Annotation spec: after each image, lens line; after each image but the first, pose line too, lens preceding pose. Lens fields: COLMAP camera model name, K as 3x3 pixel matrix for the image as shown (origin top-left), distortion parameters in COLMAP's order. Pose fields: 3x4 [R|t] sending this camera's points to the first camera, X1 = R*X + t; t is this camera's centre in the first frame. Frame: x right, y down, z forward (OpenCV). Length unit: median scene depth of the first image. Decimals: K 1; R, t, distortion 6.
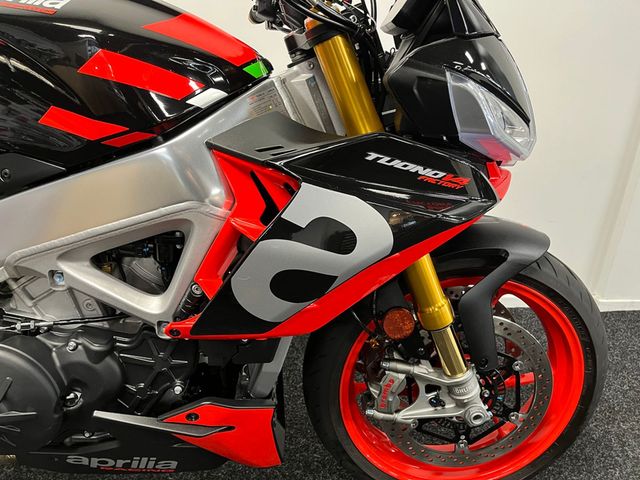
lens RADIAL K [[485.4, 0, 318.9], [0, 485.4, 241.7], [0, 0, 1]] dist [0.050001, -0.063554]
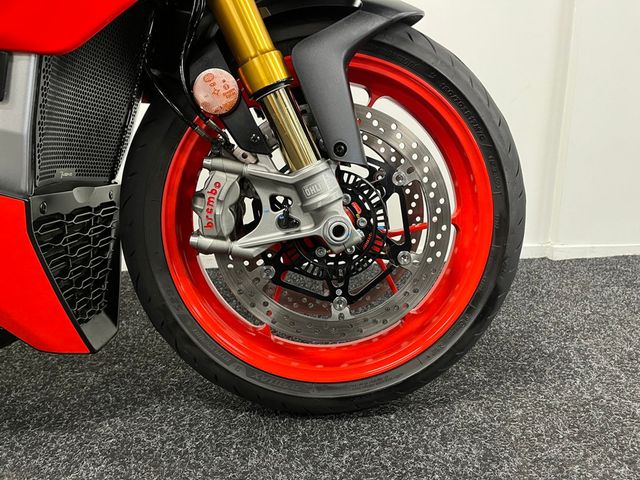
lens RADIAL K [[485.4, 0, 321.5], [0, 485.4, 236.3], [0, 0, 1]] dist [0.050001, -0.063554]
pose [[0.998753, -0.042957, 0.025420, 0.285151], [0.047009, 0.980723, -0.189667, 0.510994], [-0.016782, 0.190625, 0.981519, 0.312153]]
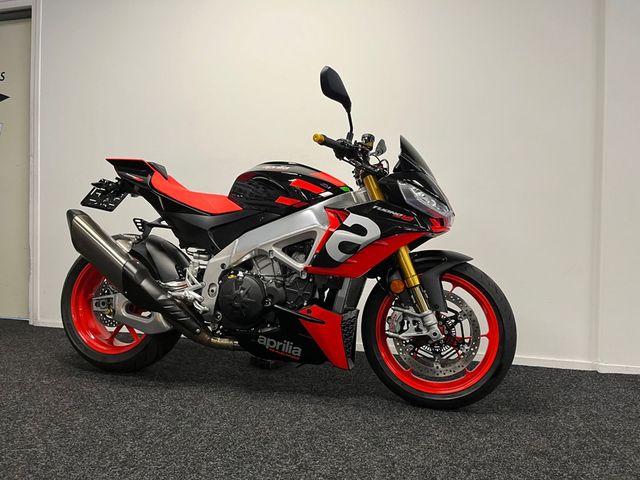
lens RADIAL K [[485.4, 0, 319.5], [0, 485.4, 240.7], [0, 0, 1]] dist [0.050001, -0.063554]
pose [[0.950852, -0.010082, -0.309482, 0.518170], [-0.116068, 0.914993, -0.386413, 0.887399], [0.287070, 0.403343, 0.868853, -1.190581]]
